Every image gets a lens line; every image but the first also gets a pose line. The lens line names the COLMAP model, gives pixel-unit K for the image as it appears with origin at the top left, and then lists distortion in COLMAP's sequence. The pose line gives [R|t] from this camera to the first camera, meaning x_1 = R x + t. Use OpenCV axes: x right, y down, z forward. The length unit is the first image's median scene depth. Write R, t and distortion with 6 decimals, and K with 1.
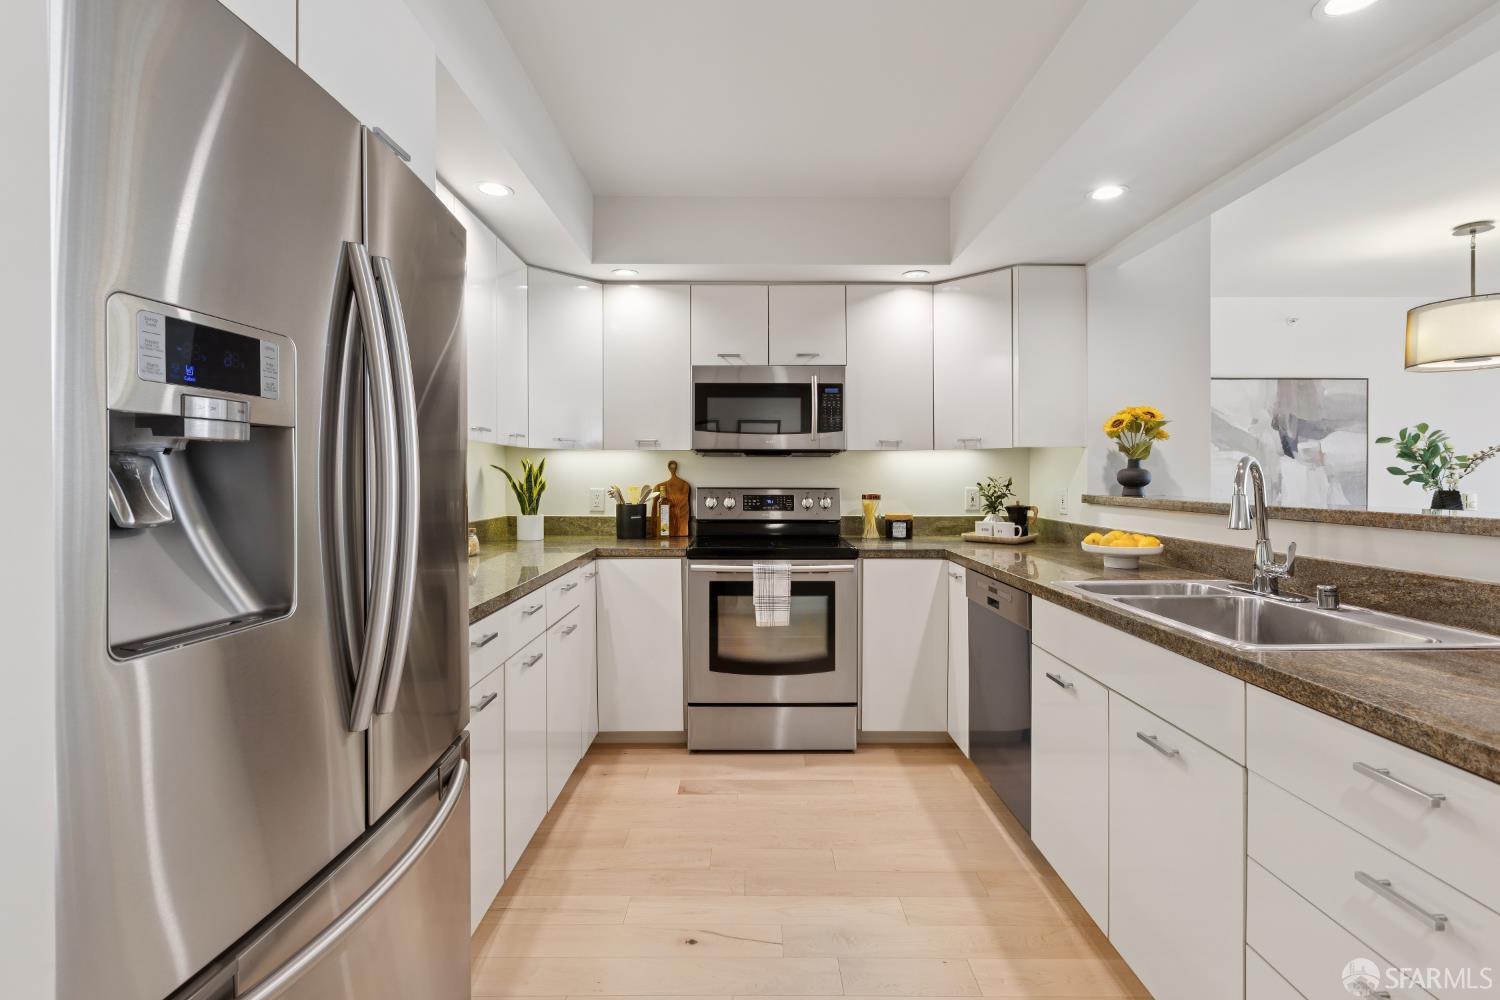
lens RADIAL K [[690.7, 0, 753.2], [0, 690.7, 485.3], [0, 0, 1]] dist [-0.001810, -0.000757]
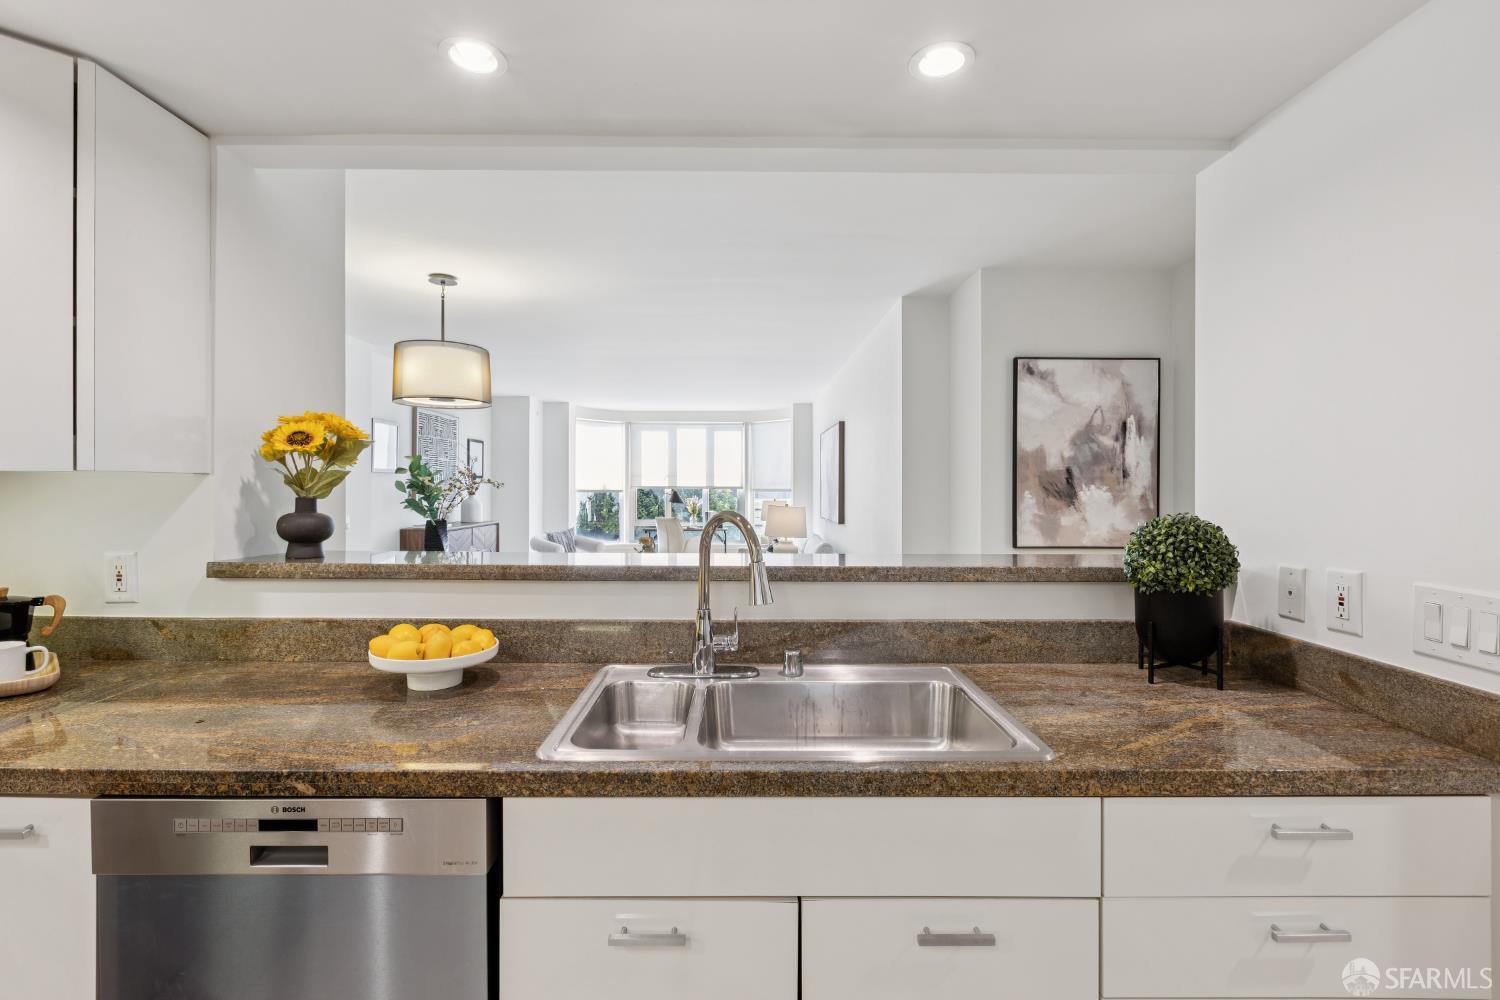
lens RADIAL K [[690.3, 0, 758.0], [0, 690.3, 489.5], [0, 0, 1]] dist [-0.001035, -0.000508]
pose [[0.004843, 0.001045, 0.999988, -0.058985], [0.008196, 0.999966, -0.001085, -0.041000], [-0.999955, 0.008201, 0.004834, 0.595815]]
